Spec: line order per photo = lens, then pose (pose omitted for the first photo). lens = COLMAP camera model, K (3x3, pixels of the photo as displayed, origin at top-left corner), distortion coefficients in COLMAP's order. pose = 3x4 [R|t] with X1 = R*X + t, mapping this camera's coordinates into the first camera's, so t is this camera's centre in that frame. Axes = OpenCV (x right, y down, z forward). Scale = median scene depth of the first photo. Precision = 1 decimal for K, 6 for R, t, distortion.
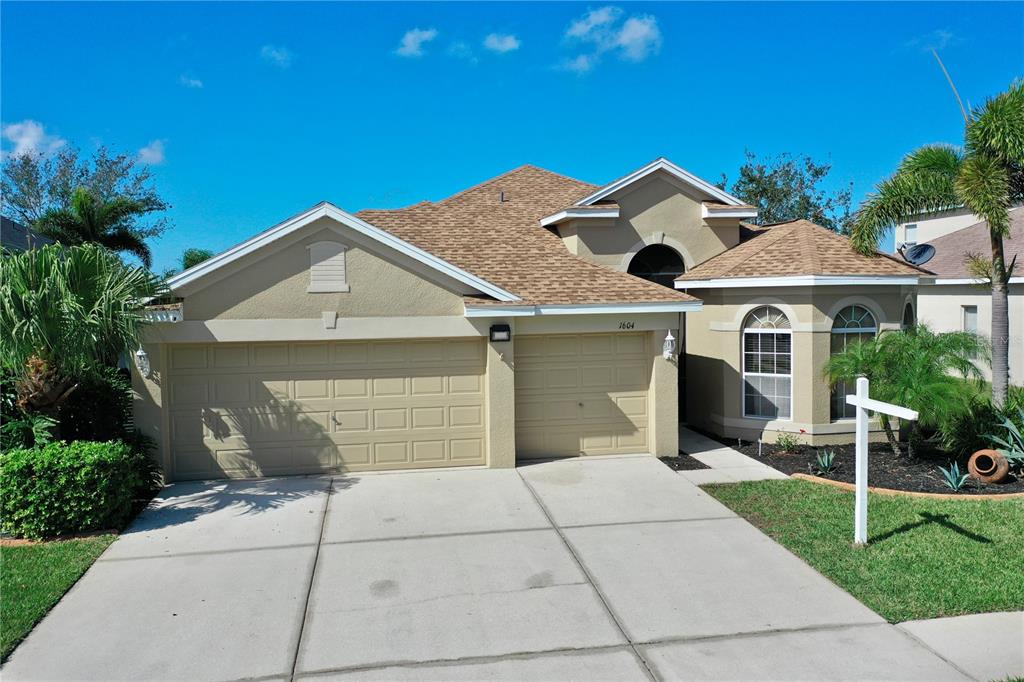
lens RADIAL K [[835.0, 0, 512.0], [0, 835.0, 341.0], [0, 0, 1]] dist [0.017529, -0.002324]
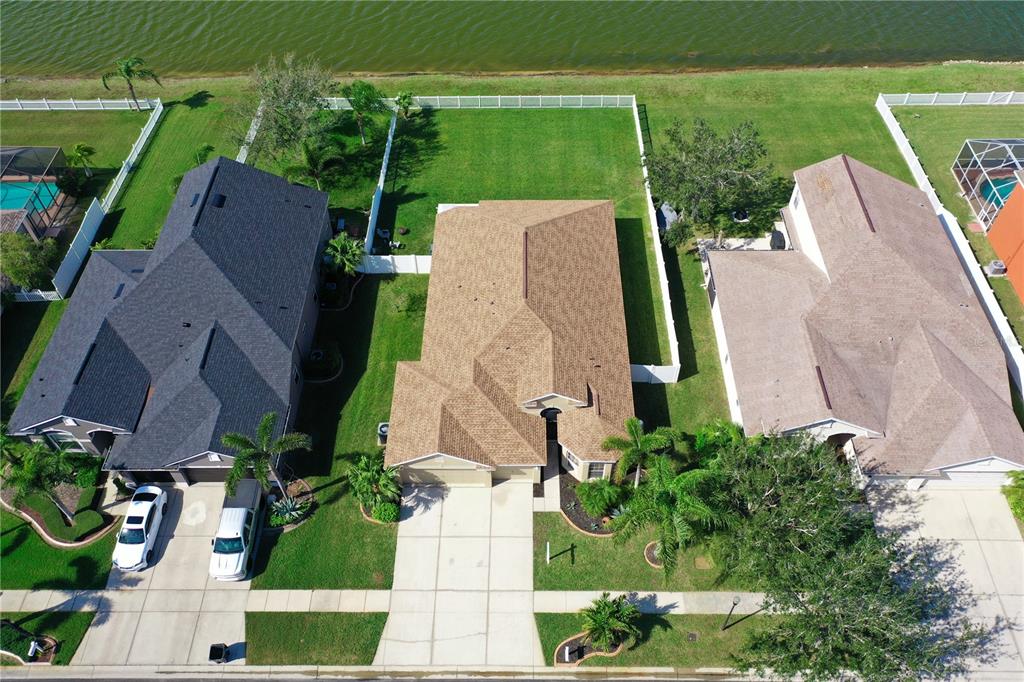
lens RADIAL K [[835.0, 0, 512.0], [0, 835.0, 341.0], [0, 0, 1]] dist [0.017529, -0.002324]
pose [[0.984535, 0.140132, -0.105140, 0.394014], [-0.015687, 0.668253, 0.743769, -3.062445], [0.174486, -0.730617, 0.660117, -0.961196]]
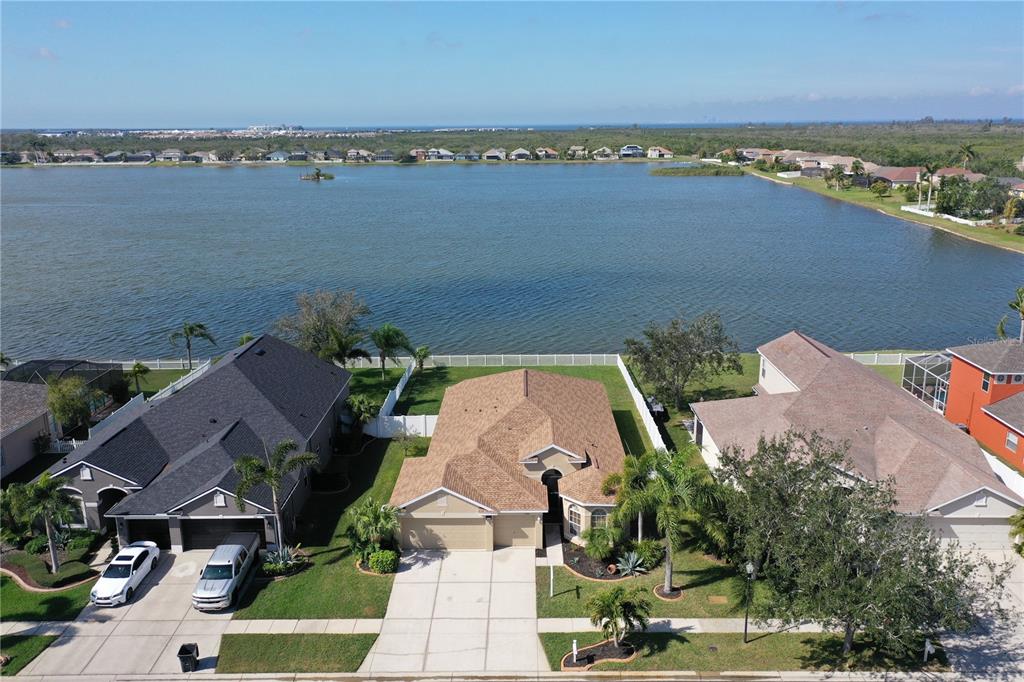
lens RADIAL K [[835.0, 0, 512.0], [0, 835.0, 341.0], [0, 0, 1]] dist [0.017529, -0.002324]
pose [[0.984370, 0.055973, -0.166980, 0.643907], [-0.019083, 0.976467, 0.214823, -1.529059], [0.175075, -0.208279, 0.962273, -2.298348]]
